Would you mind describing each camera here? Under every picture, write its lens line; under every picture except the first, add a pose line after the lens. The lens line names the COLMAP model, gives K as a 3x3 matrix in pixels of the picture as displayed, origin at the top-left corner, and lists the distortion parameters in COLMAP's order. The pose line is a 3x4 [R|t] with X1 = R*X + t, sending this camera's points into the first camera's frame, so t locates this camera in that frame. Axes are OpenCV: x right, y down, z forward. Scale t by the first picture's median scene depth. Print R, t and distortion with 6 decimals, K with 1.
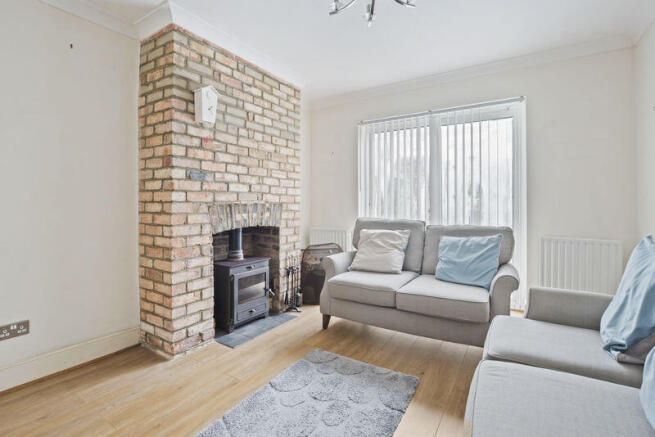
lens RADIAL K [[318.2, 0, 332.9], [0, 318.2, 204.5], [0, 0, 1]] dist [-0.002563, 0.000240]
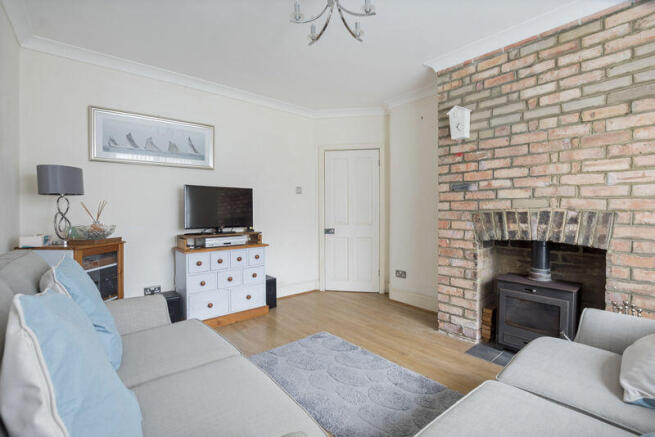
lens RADIAL K [[299.0, 0, 327.1], [0, 299.0, 217.4], [0, 0, 1]] dist [-0.002285, -0.000168]
pose [[-0.306650, 0.017551, -0.951660, 0.667655], [-0.003552, 0.999802, 0.019583, -0.001477], [0.951816, 0.009386, -0.306527, 0.791686]]
